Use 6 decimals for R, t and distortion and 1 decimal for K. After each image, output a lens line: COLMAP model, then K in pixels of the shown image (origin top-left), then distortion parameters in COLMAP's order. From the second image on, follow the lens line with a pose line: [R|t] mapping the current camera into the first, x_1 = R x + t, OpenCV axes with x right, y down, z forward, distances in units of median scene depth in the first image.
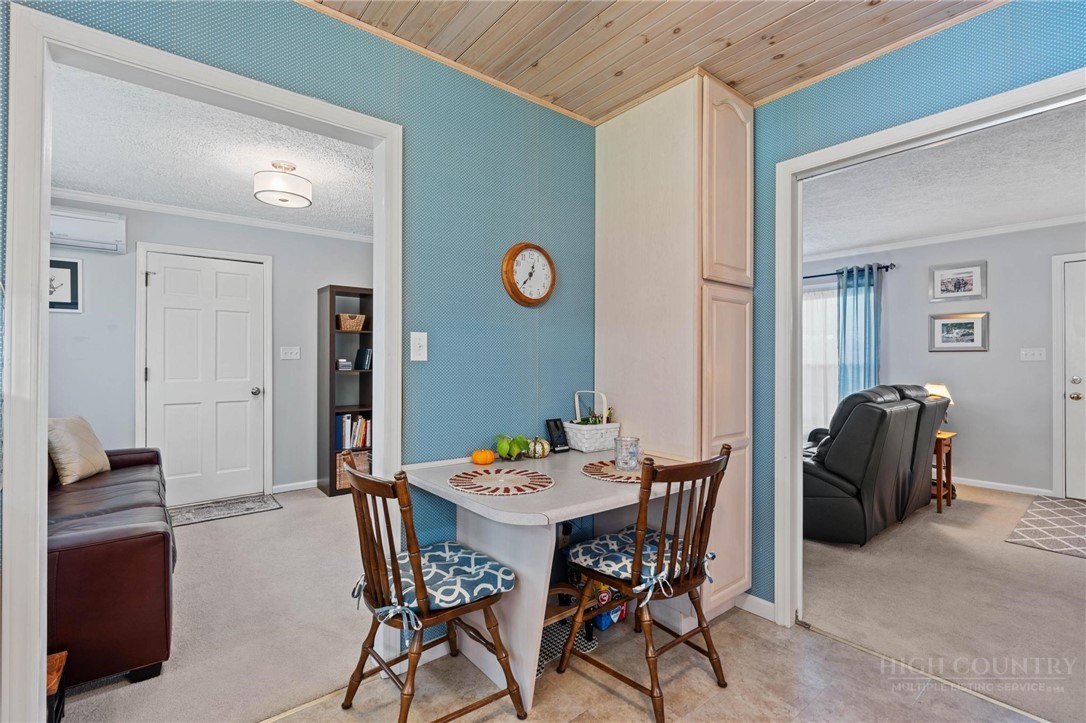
lens RADIAL K [[487.7, 0, 540.8], [0, 487.7, 361.3], [0, 0, 1]] dist [-0.010983, 0.003901]
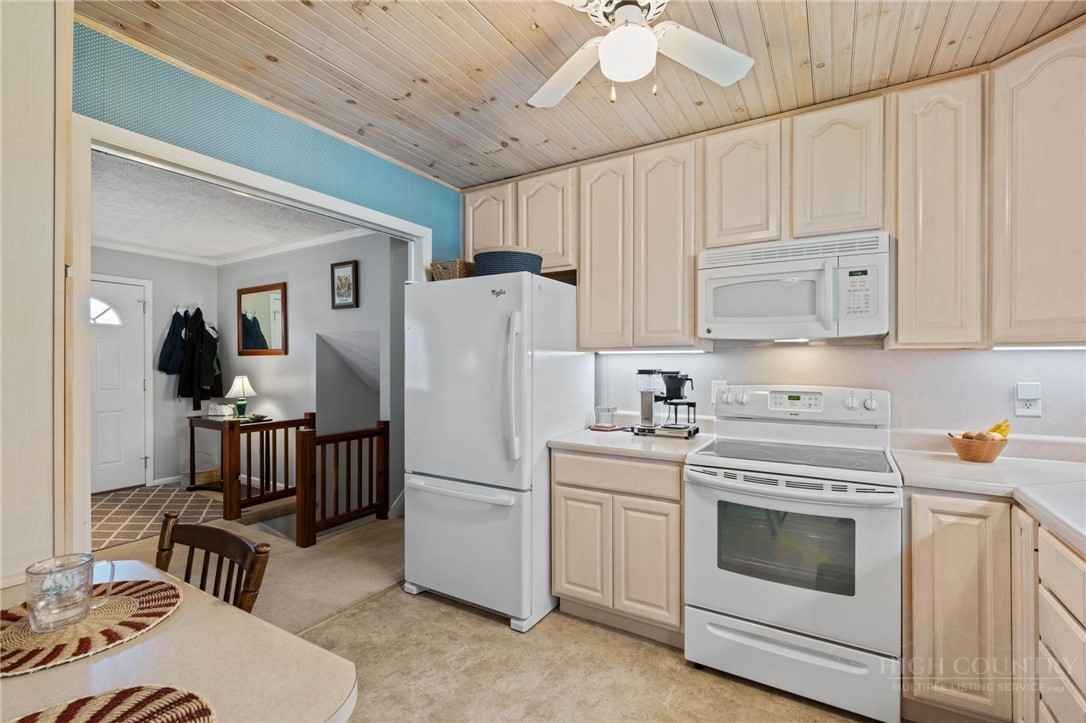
lens RADIAL K [[487.7, 0, 540.4], [0, 487.7, 363.4], [0, 0, 1]] dist [-0.010983, 0.003901]
pose [[-0.328447, -0.001013, 0.944522, -0.197529], [-0.000825, 0.999999, 0.000786, -0.015951], [-0.944522, -0.000521, -0.328447, 0.274699]]
